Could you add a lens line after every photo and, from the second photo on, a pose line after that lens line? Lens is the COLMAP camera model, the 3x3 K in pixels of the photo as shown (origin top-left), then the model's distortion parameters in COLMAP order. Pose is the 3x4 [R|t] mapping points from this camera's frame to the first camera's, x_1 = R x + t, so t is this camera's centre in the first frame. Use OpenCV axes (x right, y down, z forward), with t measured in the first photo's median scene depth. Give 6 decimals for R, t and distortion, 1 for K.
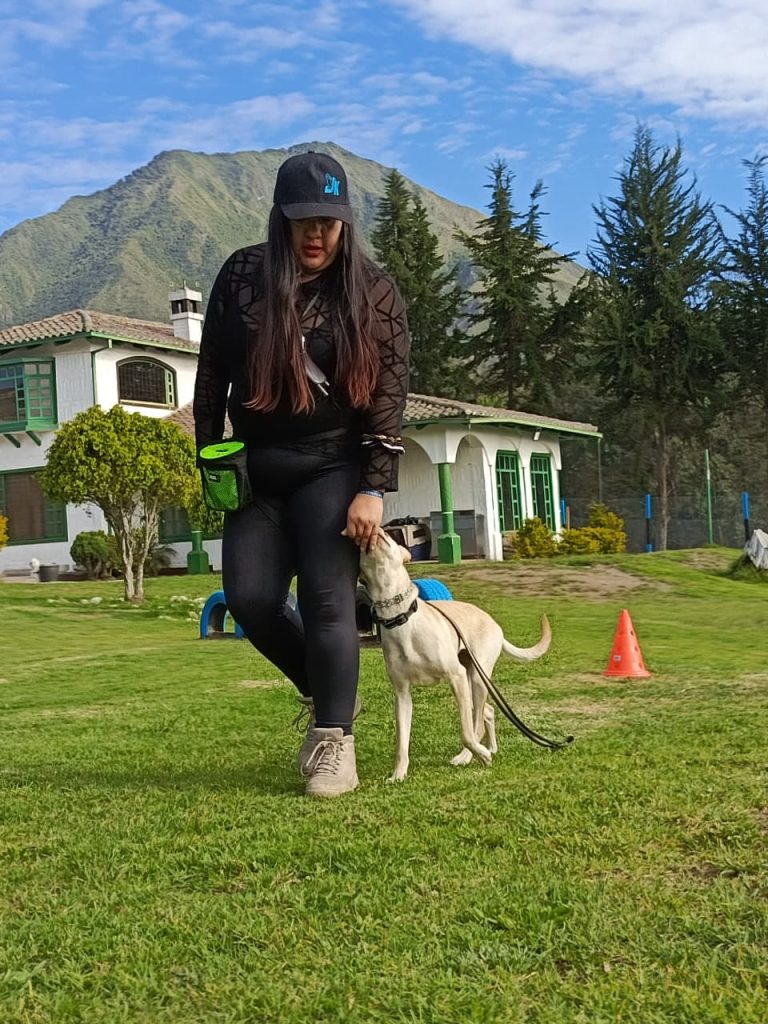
lens RADIAL K [[1352.7, 0, 384.0], [0, 1352.7, 512.0], [0, 0, 1]] dist [0.035493, -0.004490]
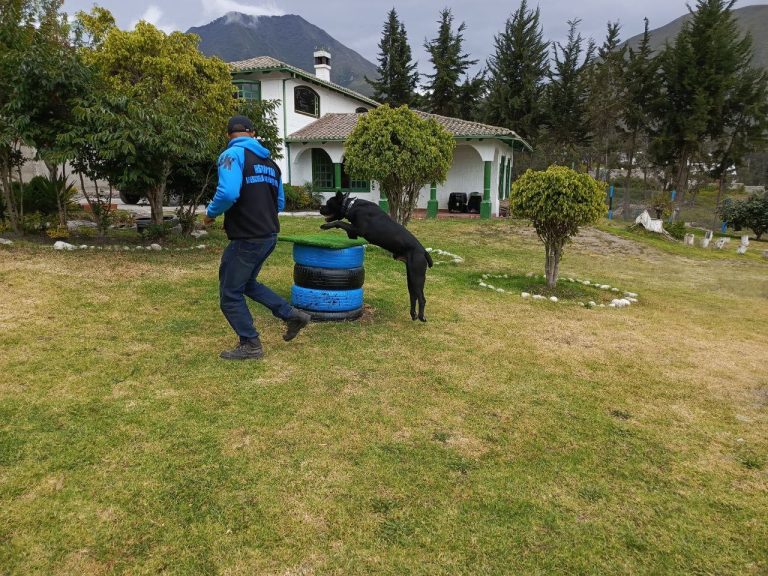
lens RADIAL K [[528.8, 0, 384.0], [0, 528.8, 288.0], [0, 0, 1]] dist [-0.005115, -0.001568]
pose [[0.992505, 0.056230, 0.108497, -0.075112], [-0.077861, 0.975279, 0.206807, -0.002984], [-0.094186, -0.213705, 0.972347, 0.135123]]
